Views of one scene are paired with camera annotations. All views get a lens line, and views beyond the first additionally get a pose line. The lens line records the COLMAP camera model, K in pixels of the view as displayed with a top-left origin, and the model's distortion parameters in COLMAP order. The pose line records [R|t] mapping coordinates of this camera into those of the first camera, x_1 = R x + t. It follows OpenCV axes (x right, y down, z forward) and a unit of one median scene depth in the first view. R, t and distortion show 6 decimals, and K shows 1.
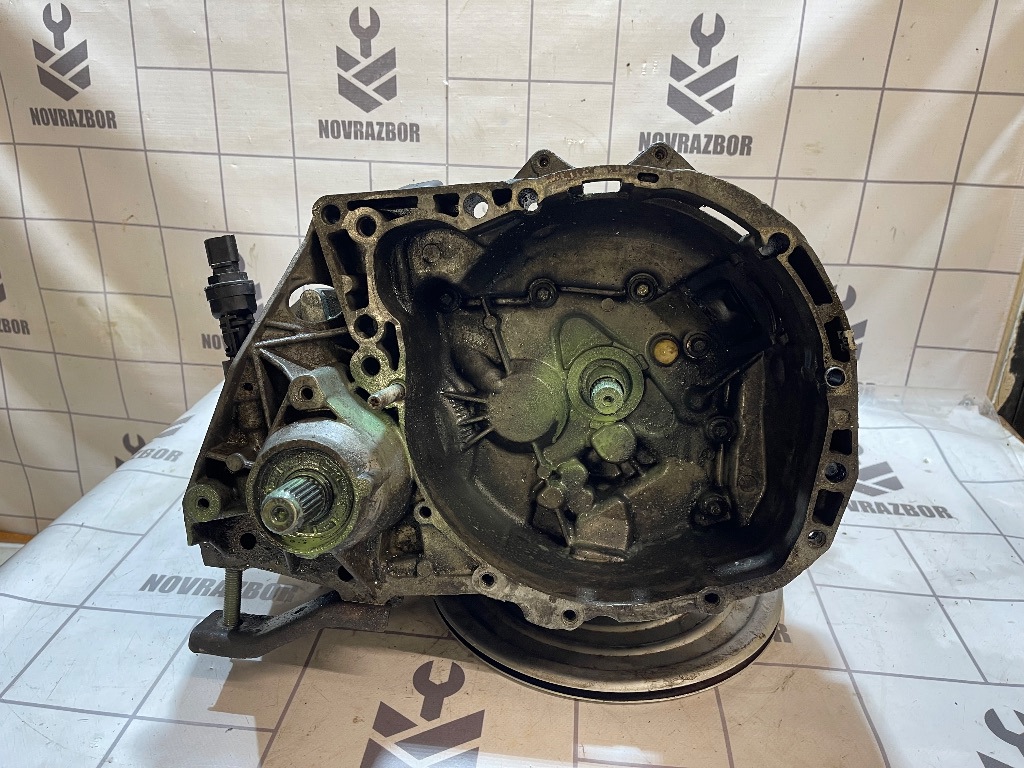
lens RADIAL K [[782.3, 0, 510.0], [0, 782.3, 386.0], [0, 0, 1]] dist [0.080734, -0.120812]
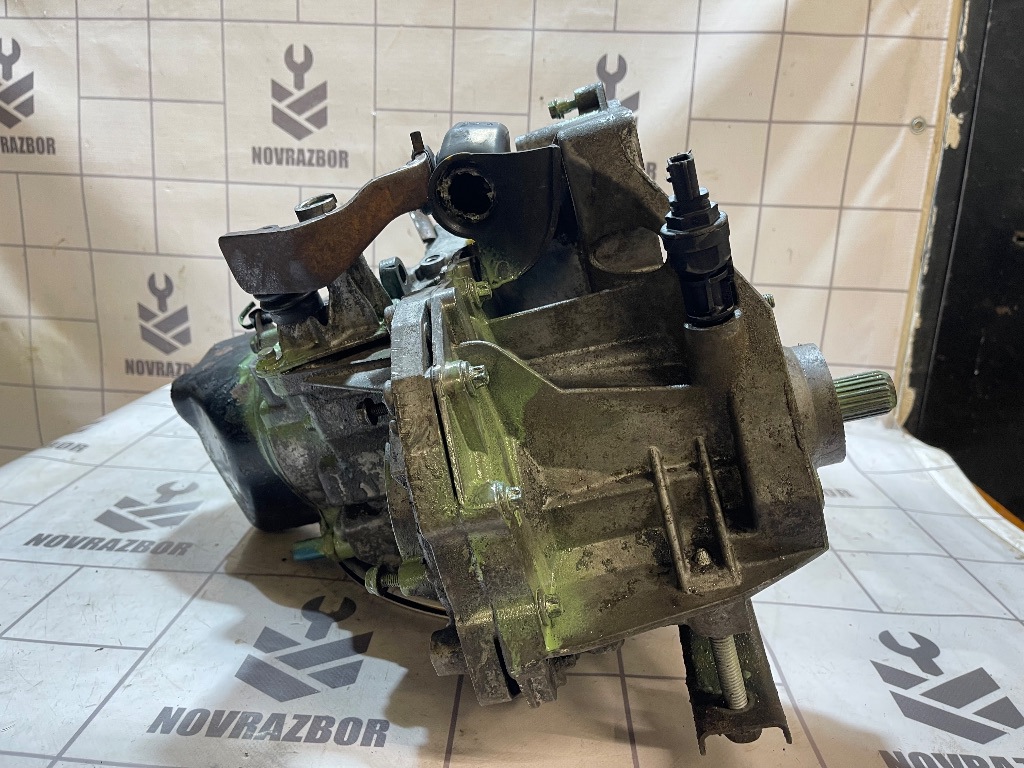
lens RADIAL K [[782.3, 0, 505.8], [0, 782.3, 383.3], [0, 0, 1]] dist [0.080734, -0.120812]
pose [[0.998540, 0.007218, 0.053531, 0.041678], [0.001489, 0.986975, -0.160867, 0.145624], [-0.053995, 0.160712, 0.985523, -0.006052]]
